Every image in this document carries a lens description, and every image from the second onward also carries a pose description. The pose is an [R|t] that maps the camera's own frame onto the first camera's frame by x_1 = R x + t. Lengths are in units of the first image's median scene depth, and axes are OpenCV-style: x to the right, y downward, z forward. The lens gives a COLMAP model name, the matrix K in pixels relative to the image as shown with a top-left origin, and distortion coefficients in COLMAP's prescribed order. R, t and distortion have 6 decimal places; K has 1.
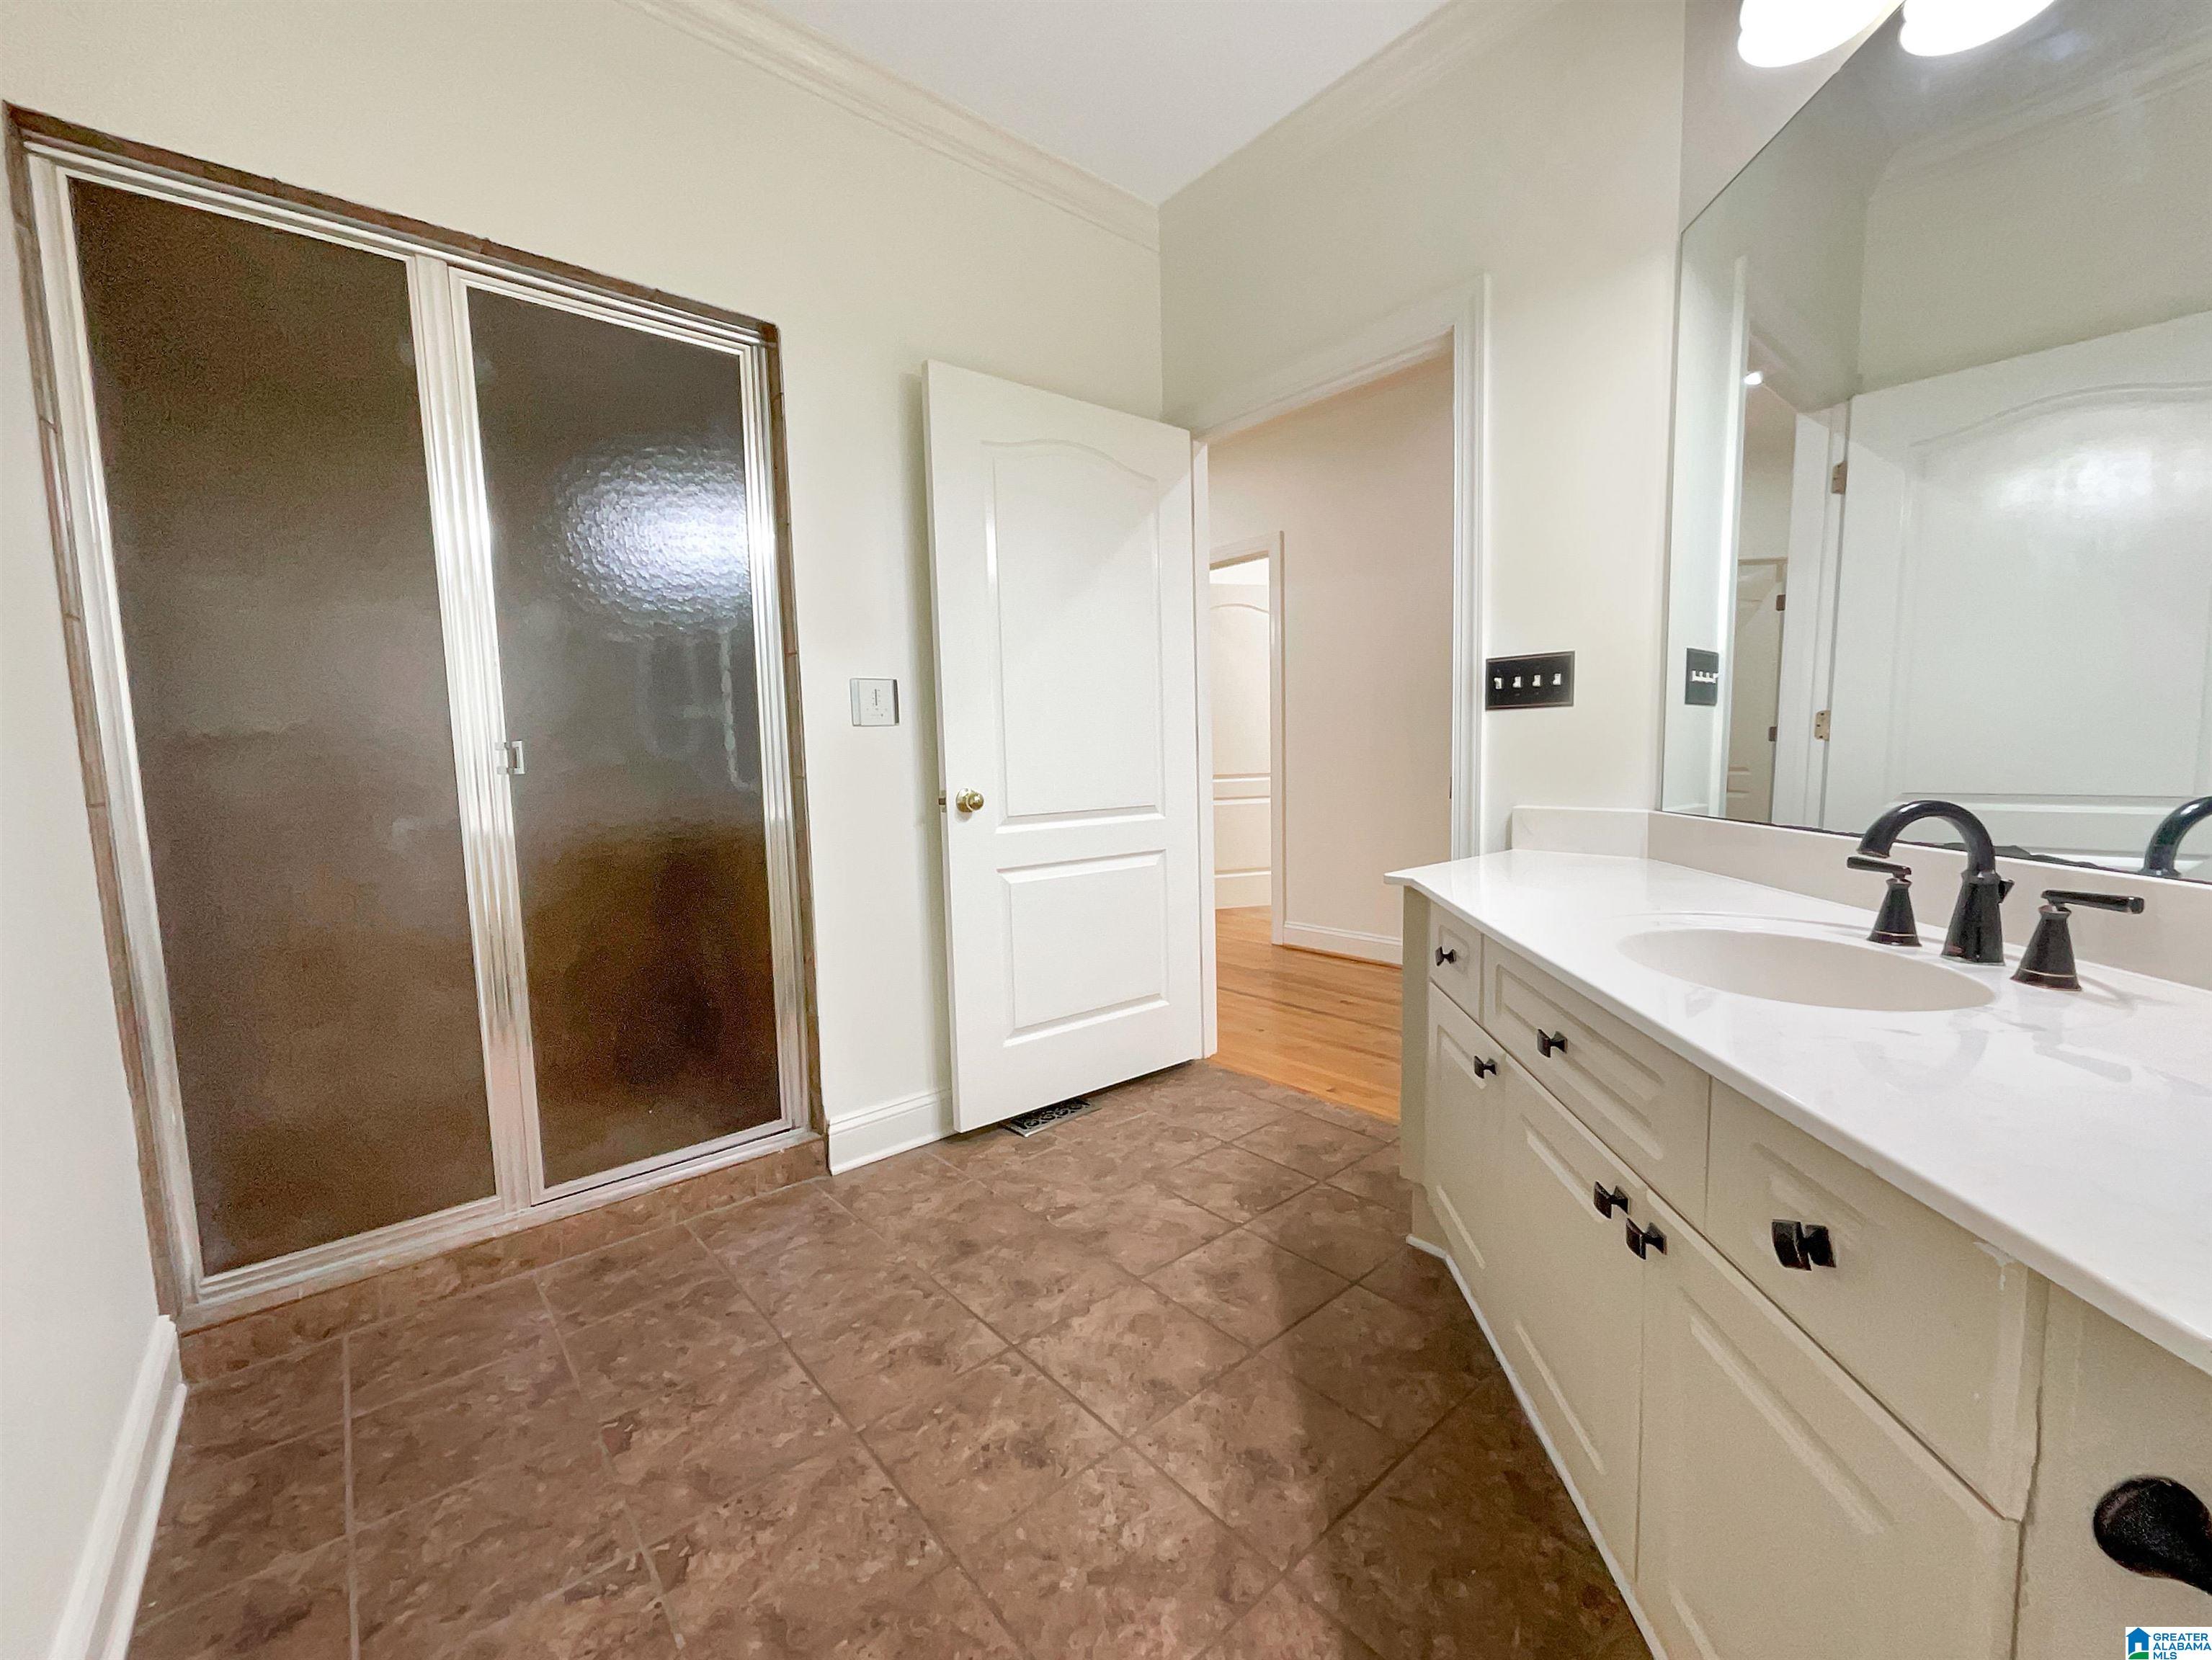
lens RADIAL K [[902.6, 0, 1111.6], [0, 902.6, 817.8], [0, 0, 1]] dist [0.000719, 0.000096]
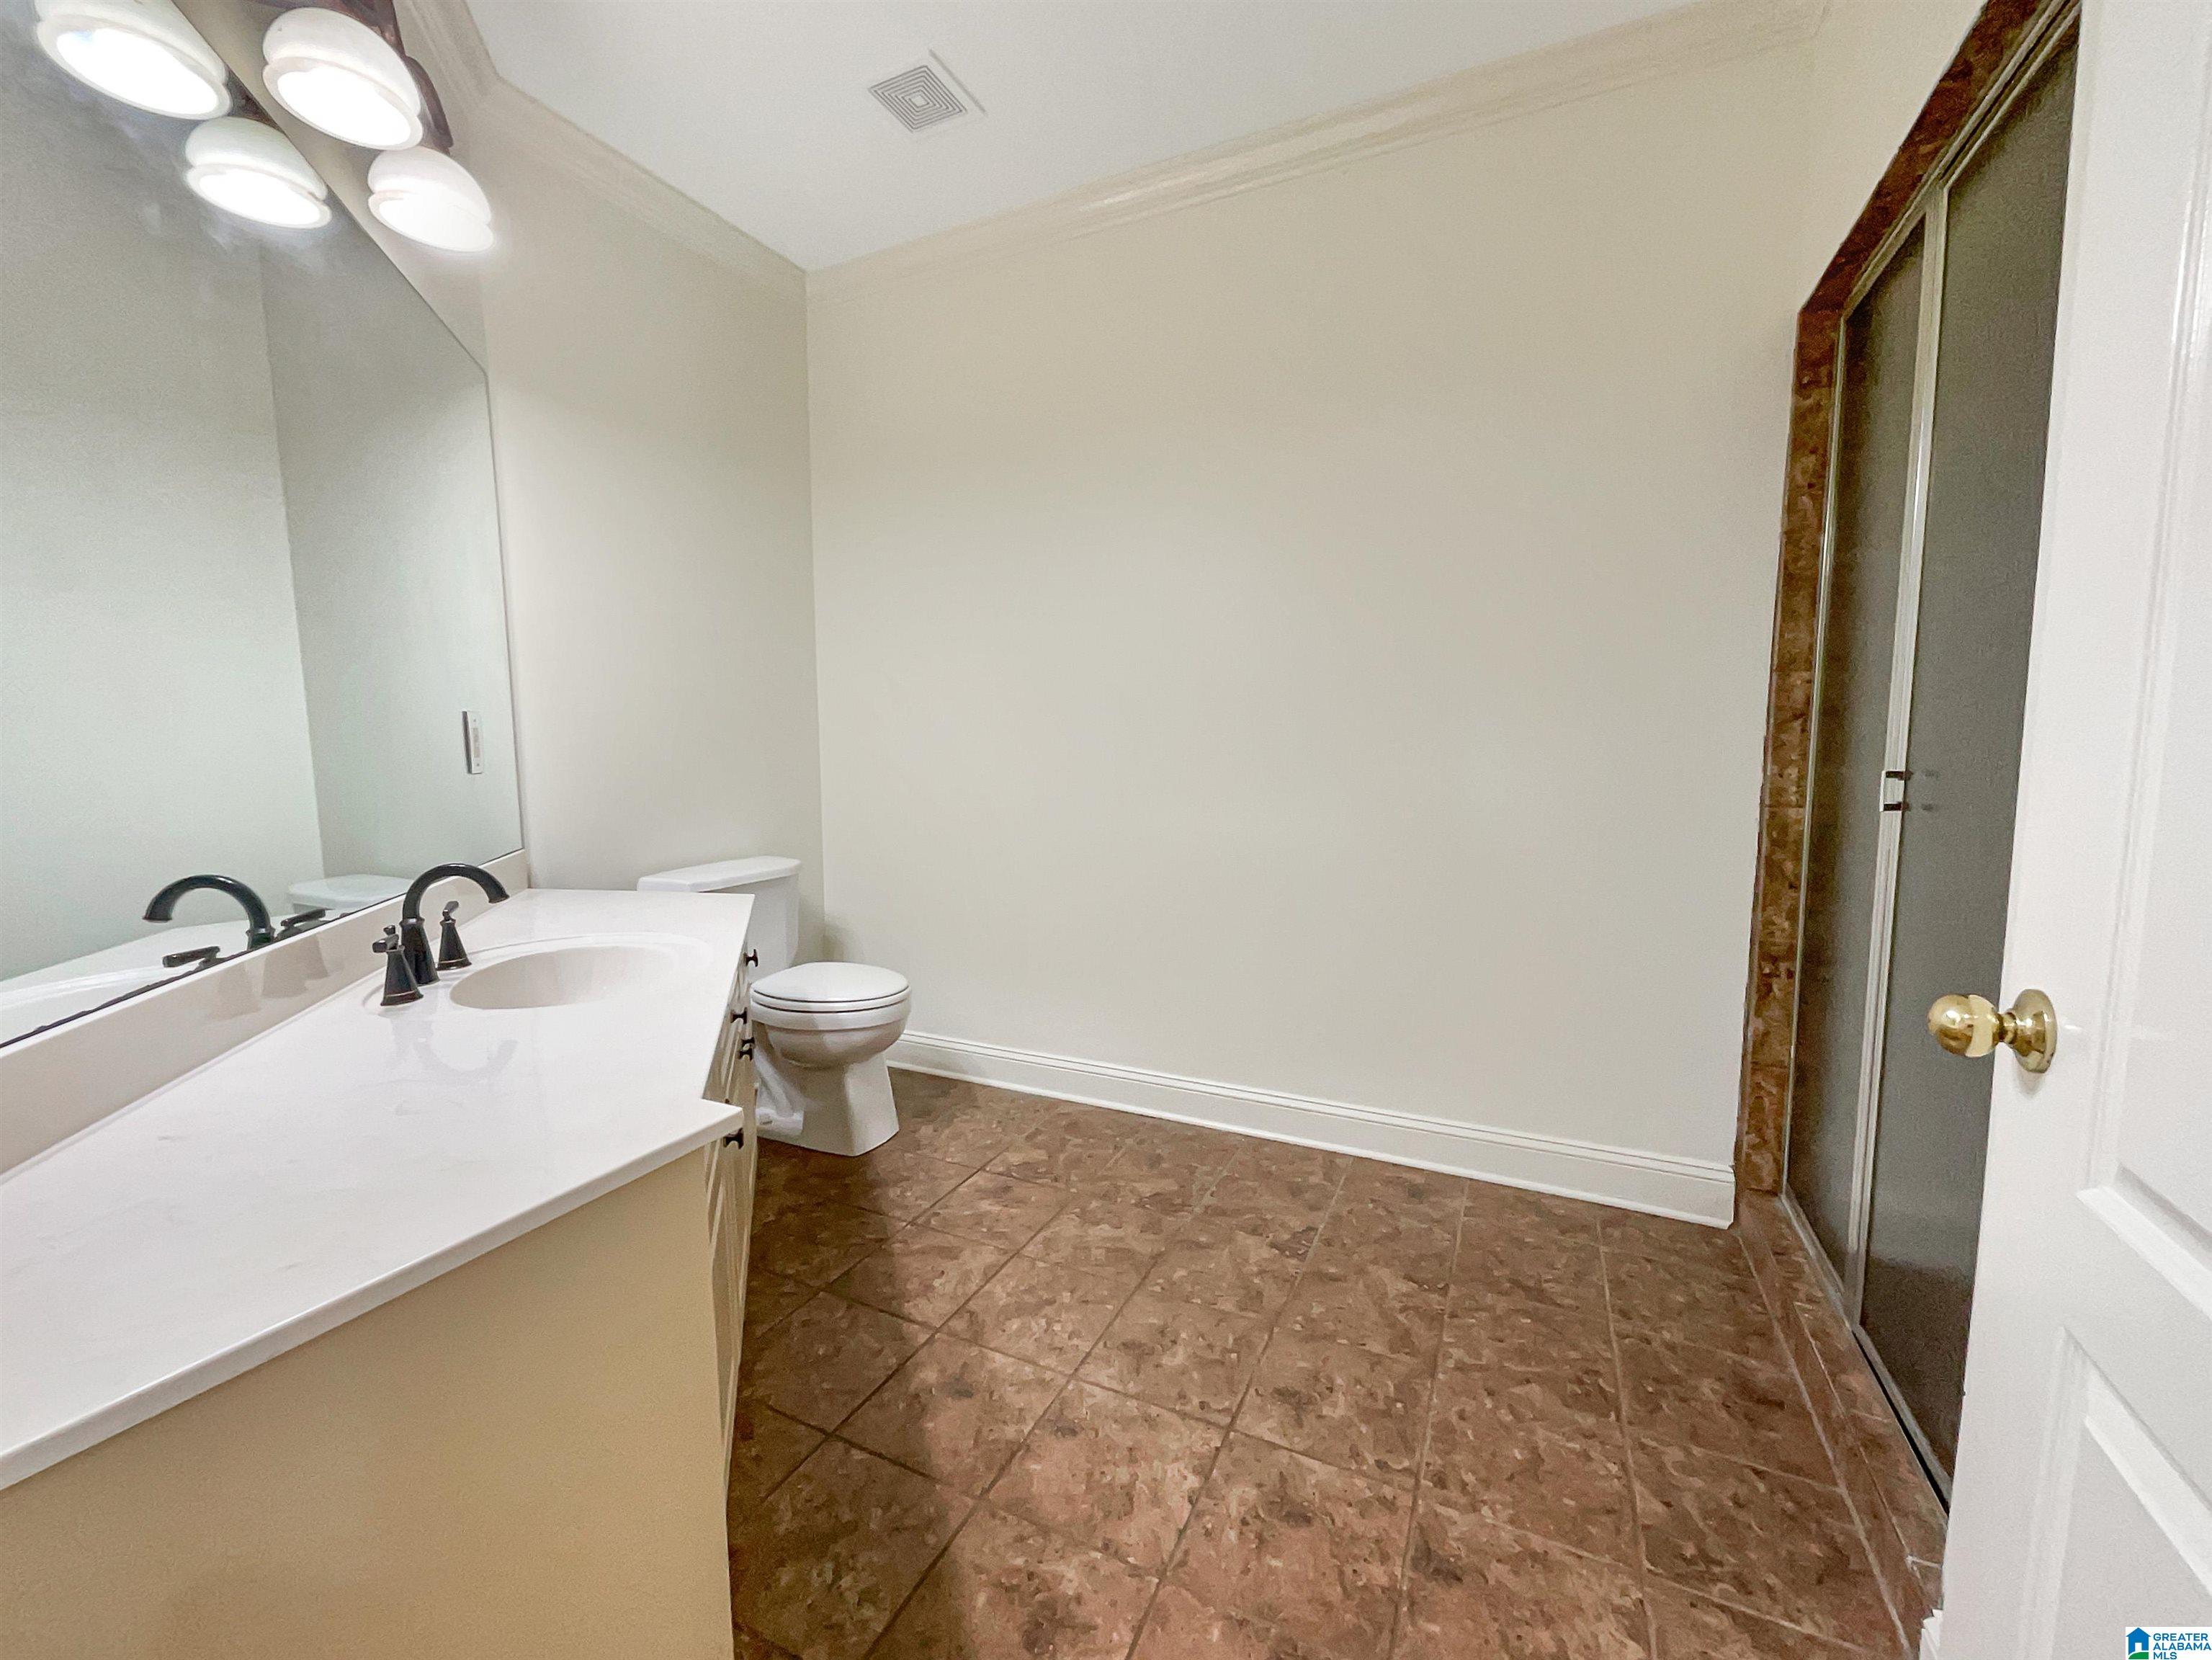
lens RADIAL K [[902.7, 0, 1102.1], [0, 902.7, 840.8], [0, 0, 1]] dist [0.000719, 0.000096]
pose [[-0.917337, 0.073944, -0.391185, 0.385955], [-0.001554, 0.981927, 0.189254, -0.227881], [0.398110, 0.174218, -0.900642, 1.922729]]
